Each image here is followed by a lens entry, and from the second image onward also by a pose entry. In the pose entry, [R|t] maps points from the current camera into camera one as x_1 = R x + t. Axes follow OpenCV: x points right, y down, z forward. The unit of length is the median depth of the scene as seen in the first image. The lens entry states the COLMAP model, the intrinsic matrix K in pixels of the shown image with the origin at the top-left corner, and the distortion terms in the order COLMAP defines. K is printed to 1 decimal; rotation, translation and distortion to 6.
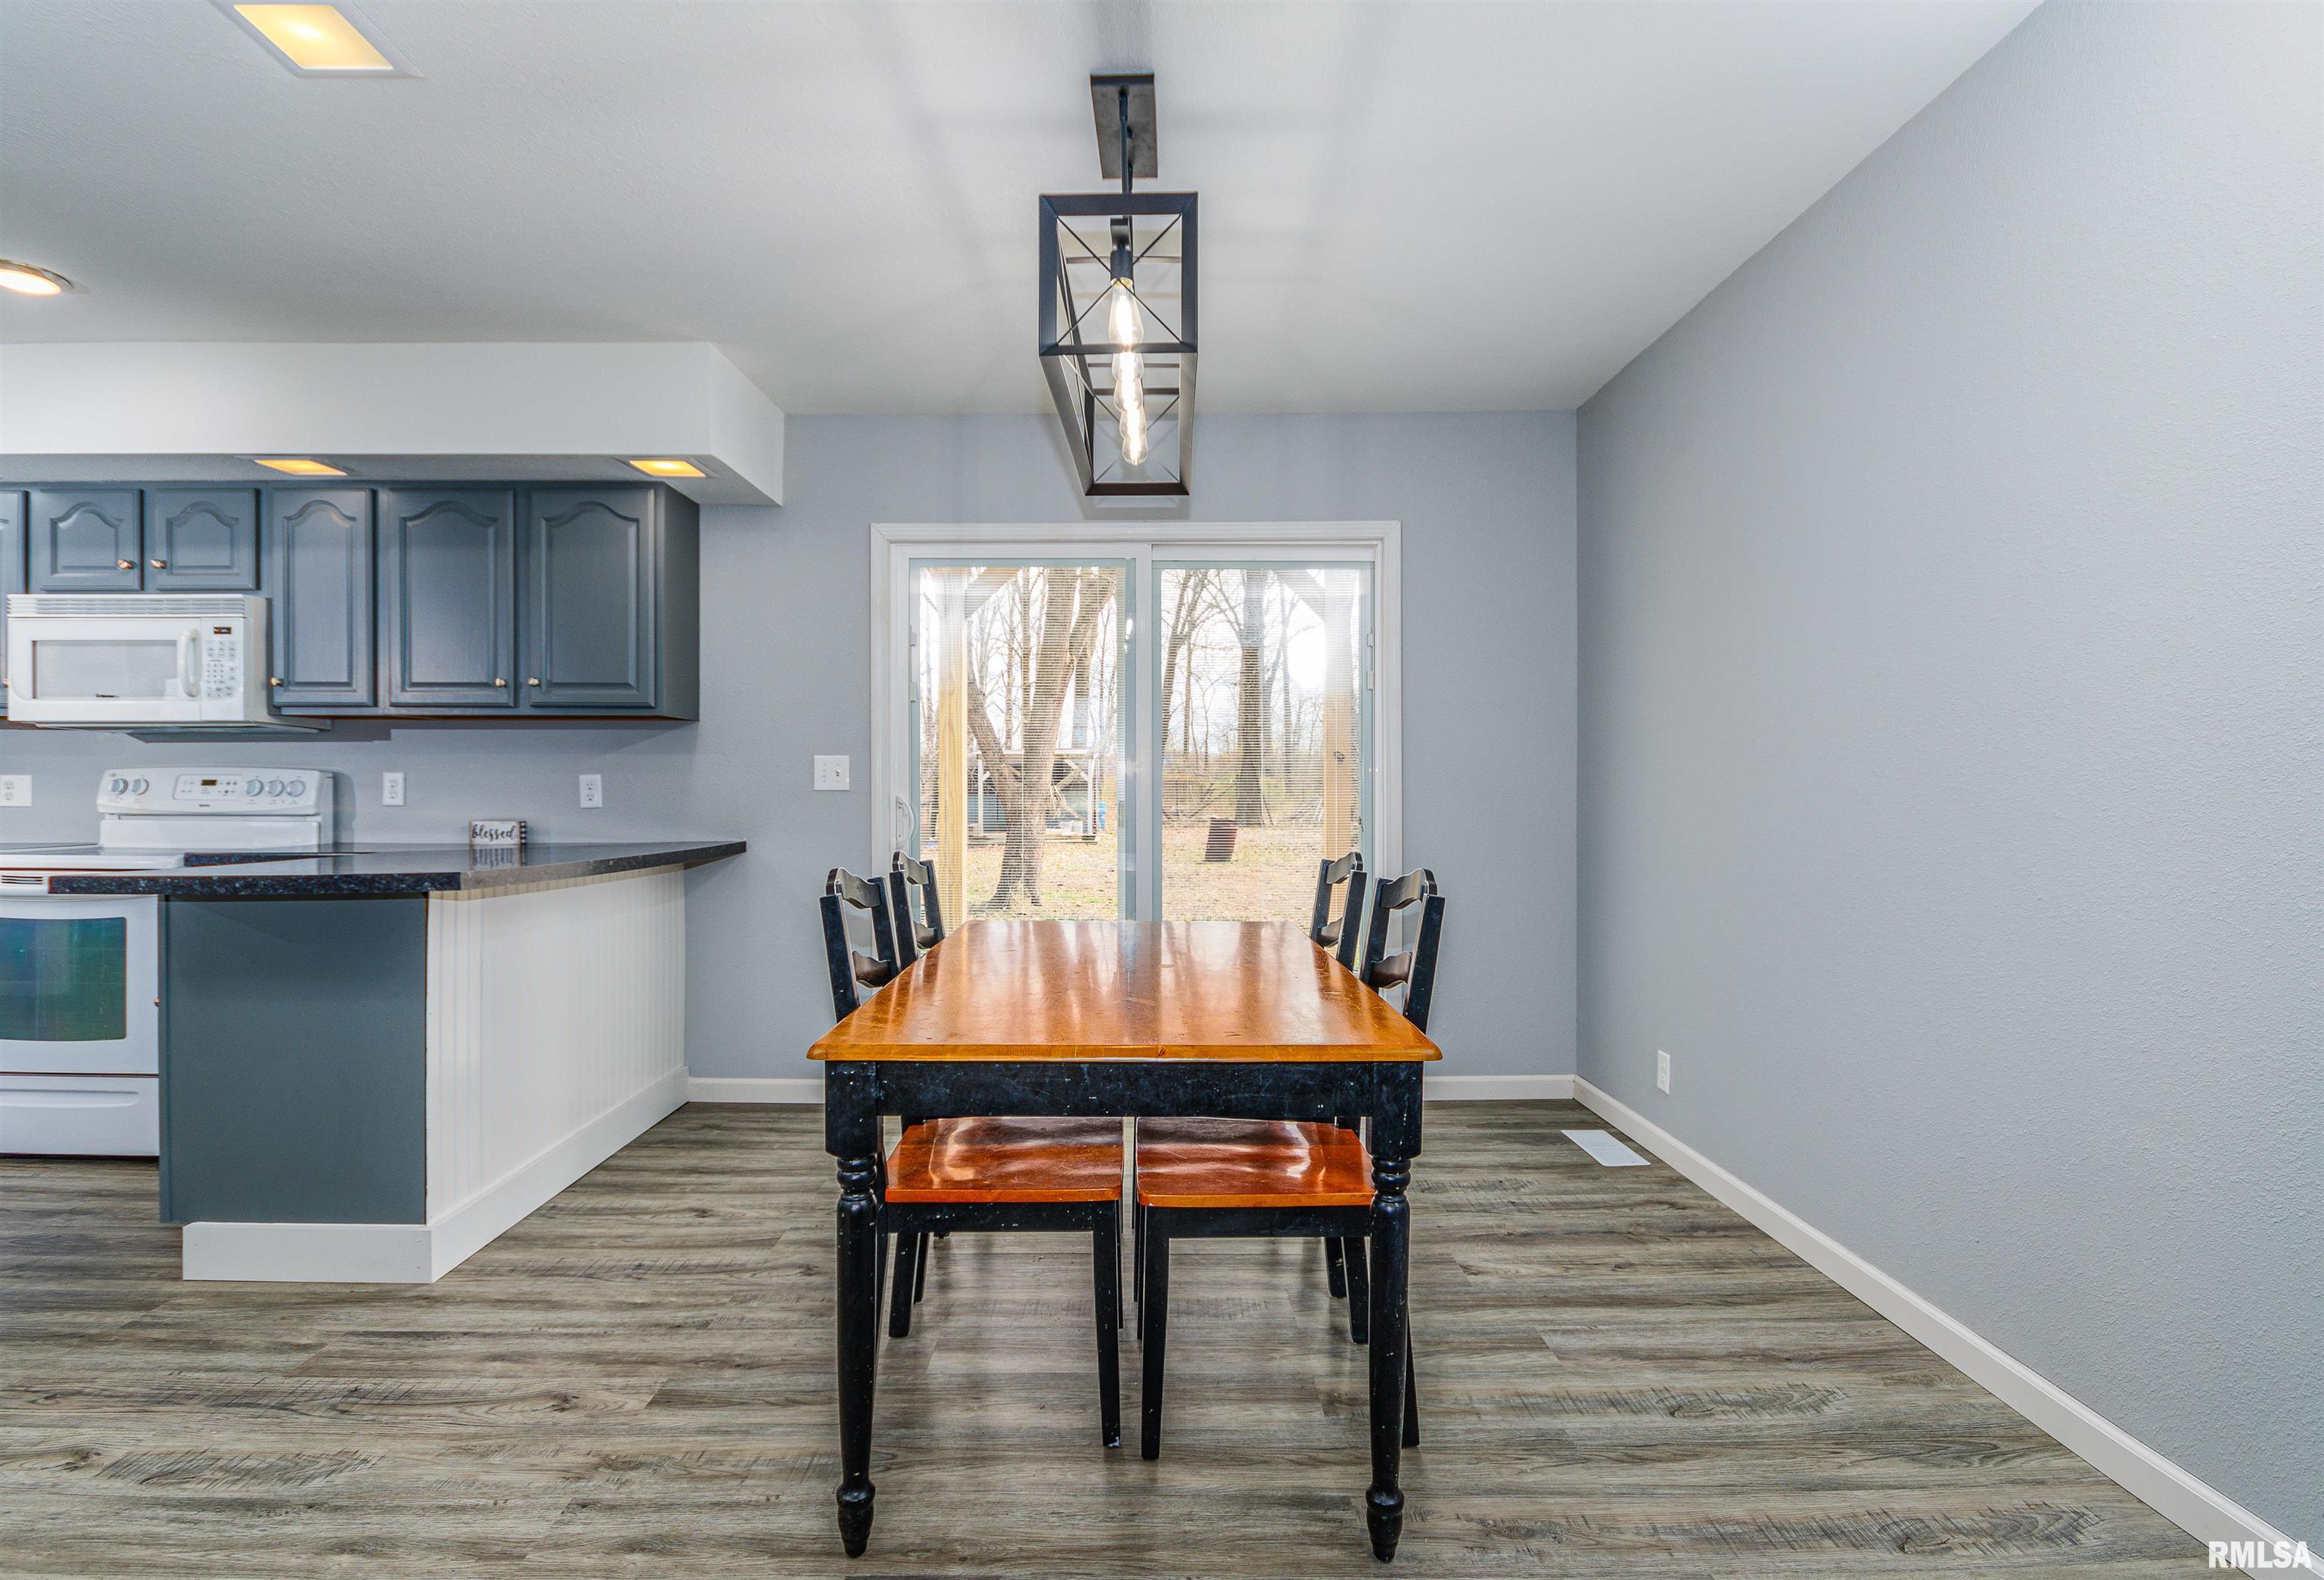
lens RADIAL K [[1120.4, 0, 1170.4], [0, 1120.4, 794.2], [0, 0, 1]] dist [-0.006496, -0.005462]
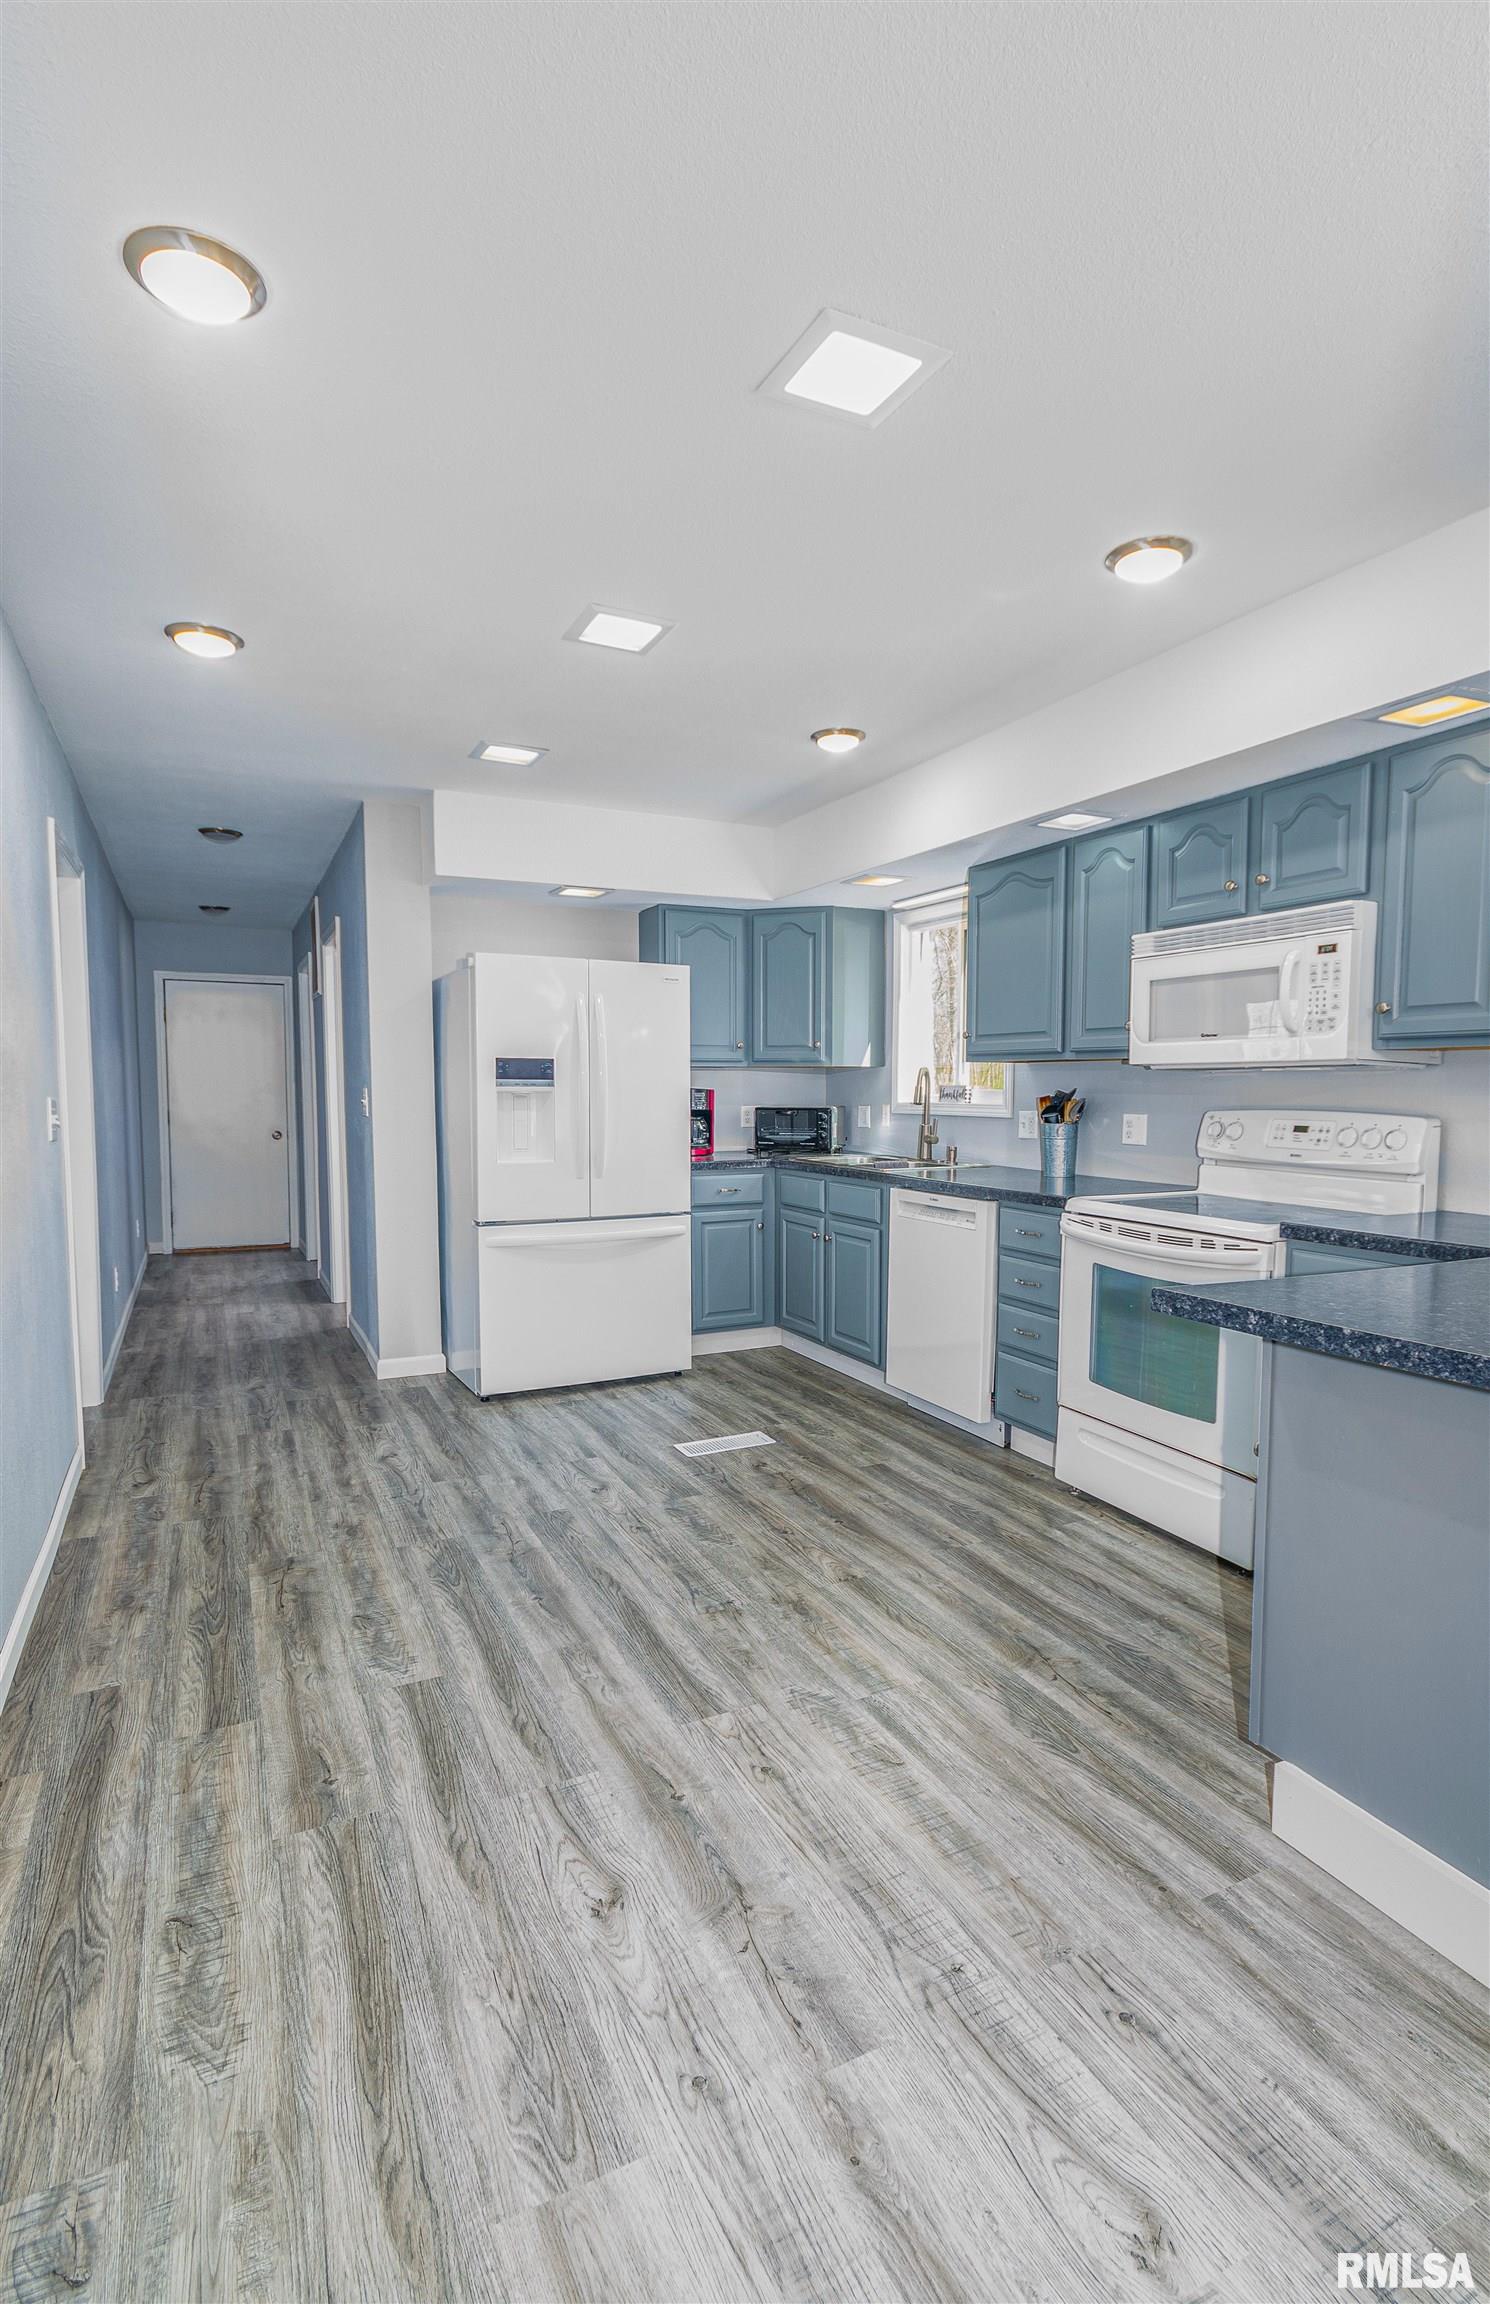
lens RADIAL K [[1129.9, 0, 782.1], [0, 1129.9, 1173.9], [0, 0, 1]] dist [0.007586, 0.002432]
pose [[0.440203, 0.068910, -0.895250, -0.270547], [-0.007602, 0.997301, 0.073027, -0.039455], [0.897866, -0.025341, 0.439539, 0.268023]]
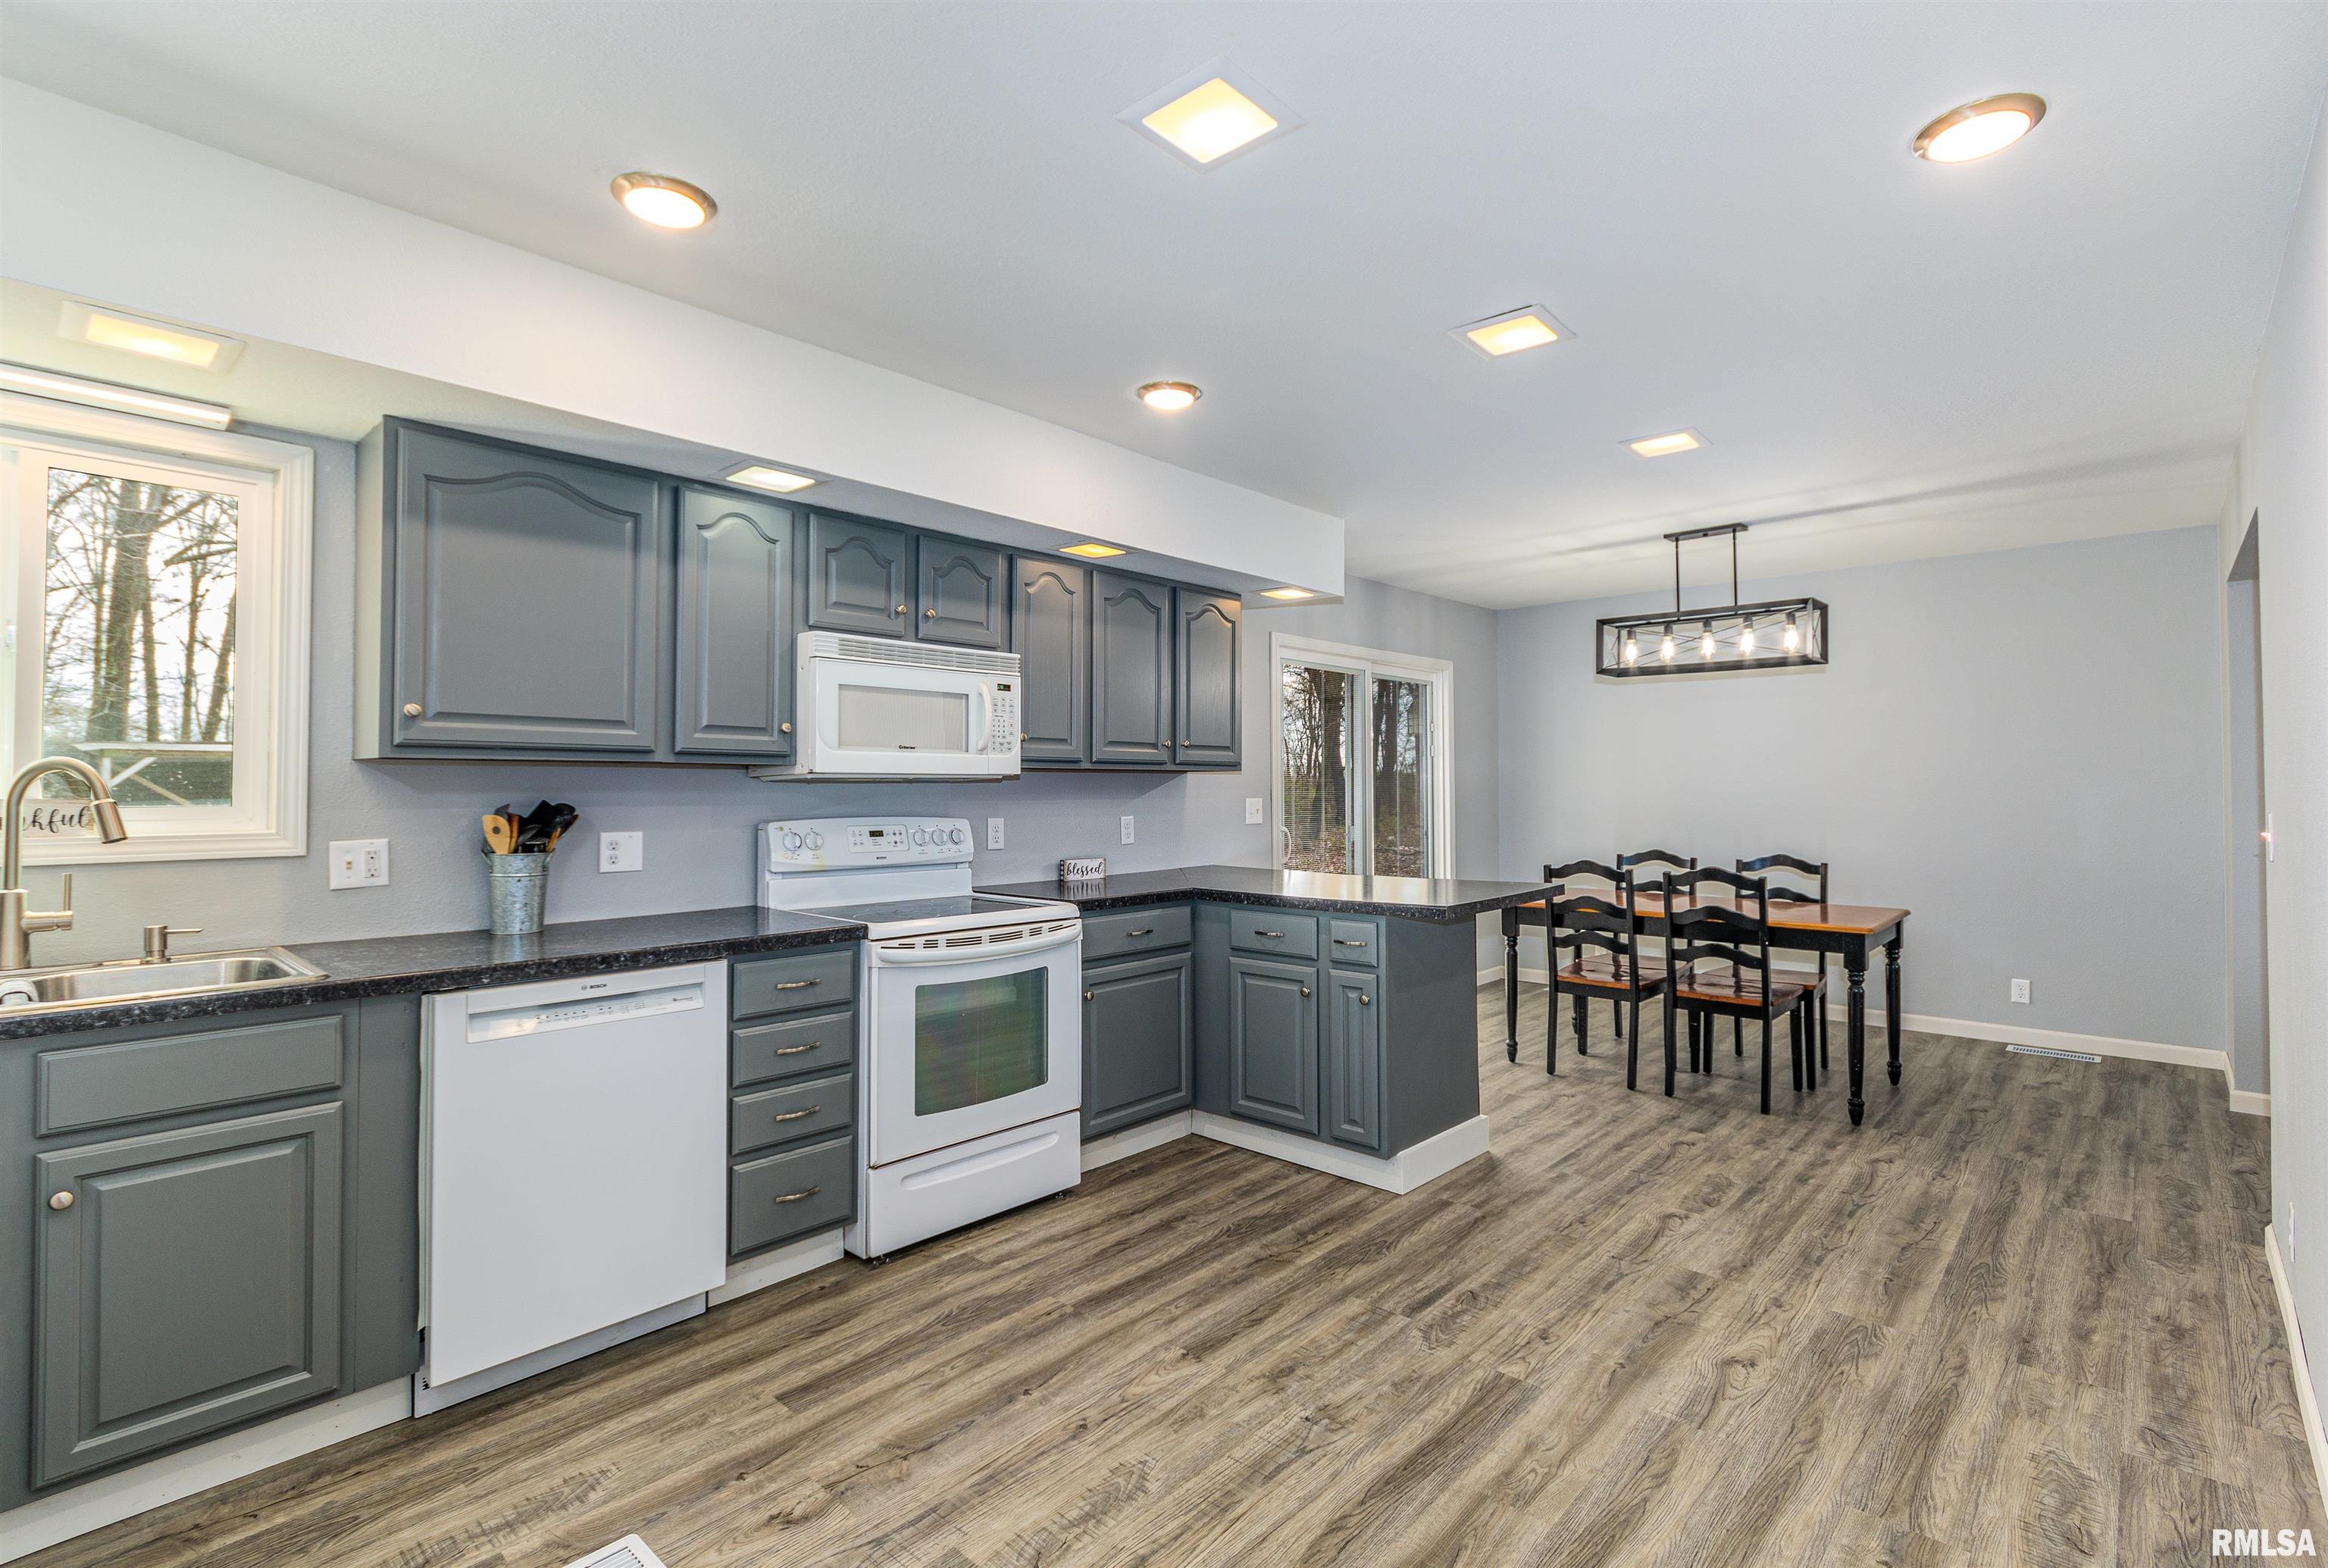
lens RADIAL K [[1064.9, 0, 1166.7], [0, 1064.9, 772.9], [0, 0, 1]] dist [0.003702, -0.000314]
pose [[0.687725, 0.008853, 0.725917, -1.458632], [0.005829, 0.999826, -0.017716, -0.048260], [-0.725947, 0.016415, 0.687554, 0.202840]]
